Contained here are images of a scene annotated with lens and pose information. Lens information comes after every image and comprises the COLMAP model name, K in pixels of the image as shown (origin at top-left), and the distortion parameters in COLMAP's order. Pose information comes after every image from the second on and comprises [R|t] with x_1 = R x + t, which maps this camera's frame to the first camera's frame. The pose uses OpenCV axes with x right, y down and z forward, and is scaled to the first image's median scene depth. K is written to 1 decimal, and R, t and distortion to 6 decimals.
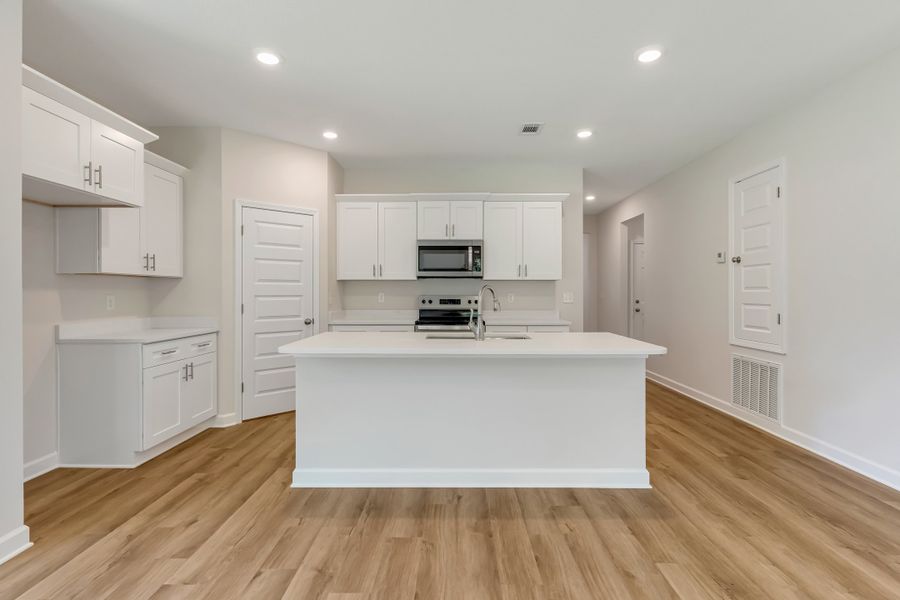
lens RADIAL K [[431.6, 0, 449.4], [0, 431.6, 292.0], [0, 0, 1]] dist [-0.000216, -0.001144]
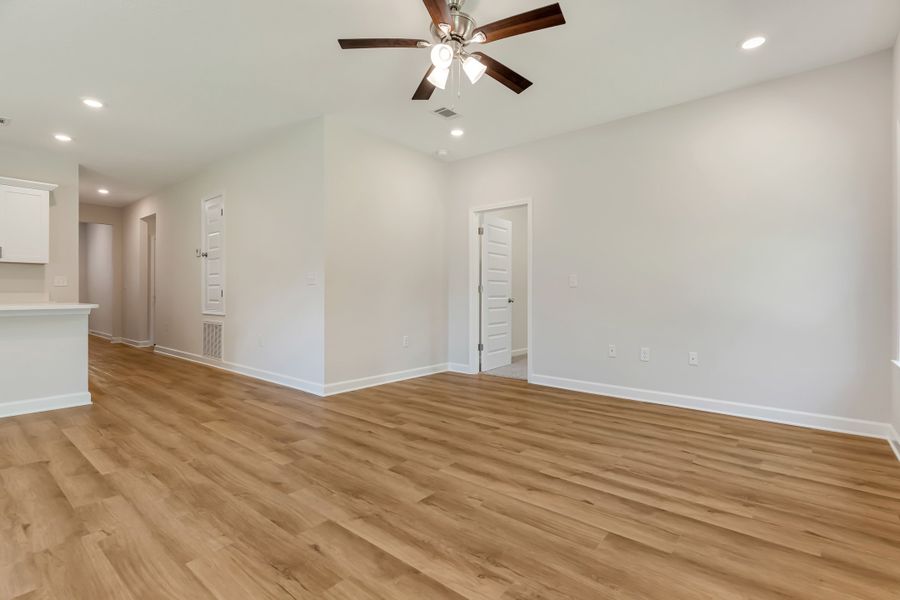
lens RADIAL K [[431.6, 0, 455.3], [0, 431.6, 295.6], [0, 0, 1]] dist [-0.000216, -0.001144]
pose [[0.628390, -0.002027, 0.777895, 0.083087], [-0.001703, 0.999991, 0.003981, 0.064191], [-0.777896, -0.003827, 0.628381, -0.656535]]
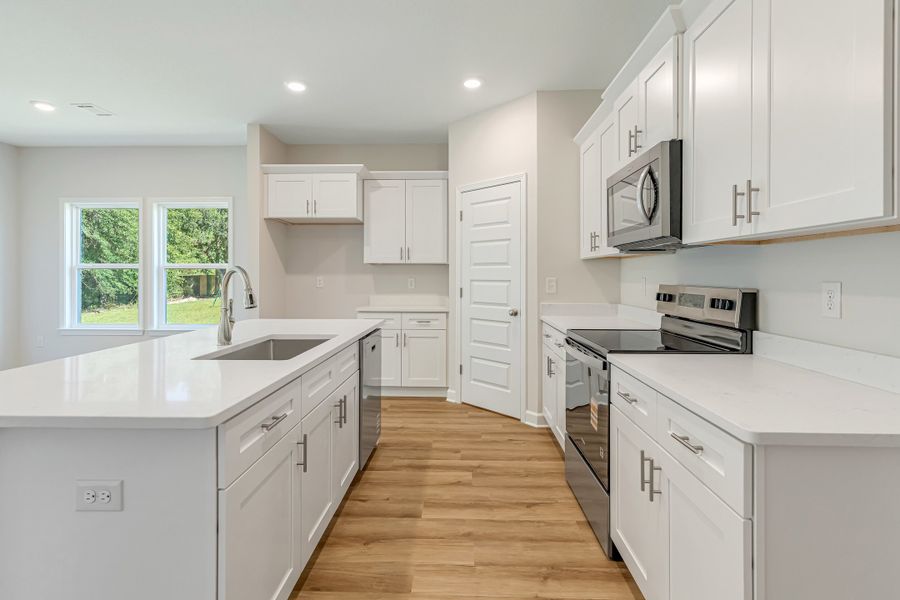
lens RADIAL K [[431.6, 0, 445.3], [0, 431.6, 275.4], [0, 0, 1]] dist [-0.000216, -0.001144]
pose [[-0.029857, 0.005248, -0.999540, 0.632076], [-0.001923, 0.999984, 0.005308, -0.008505], [0.999552, 0.002080, -0.029846, 1.159551]]
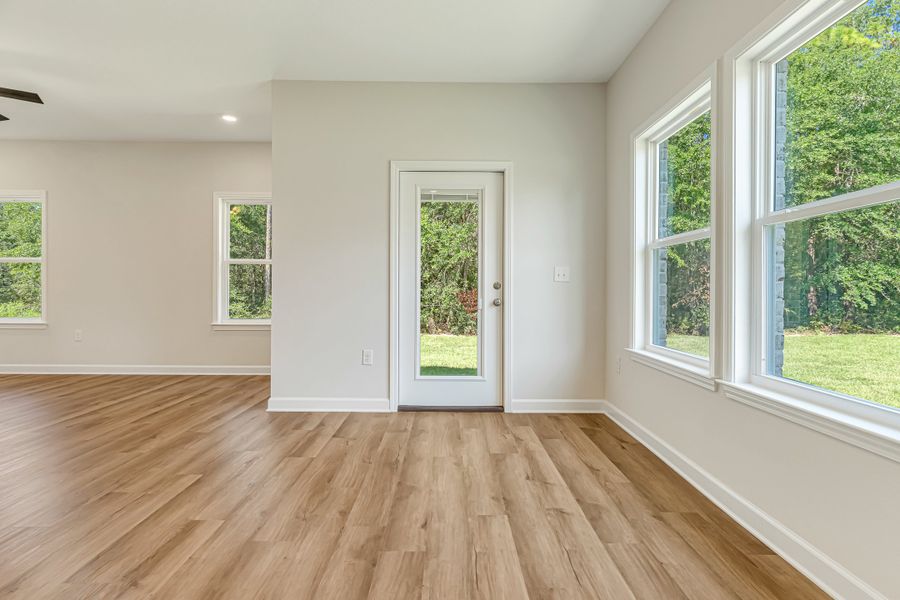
lens RADIAL K [[431.6, 0, 459.7], [0, 431.6, 289.8], [0, 0, 1]] dist [-0.000216, -0.001144]
pose [[-0.999722, -0.007787, -0.022237, -0.416366], [-0.007860, 0.999964, 0.003223, 0.059304], [0.022211, 0.003397, -0.999748, 0.692875]]
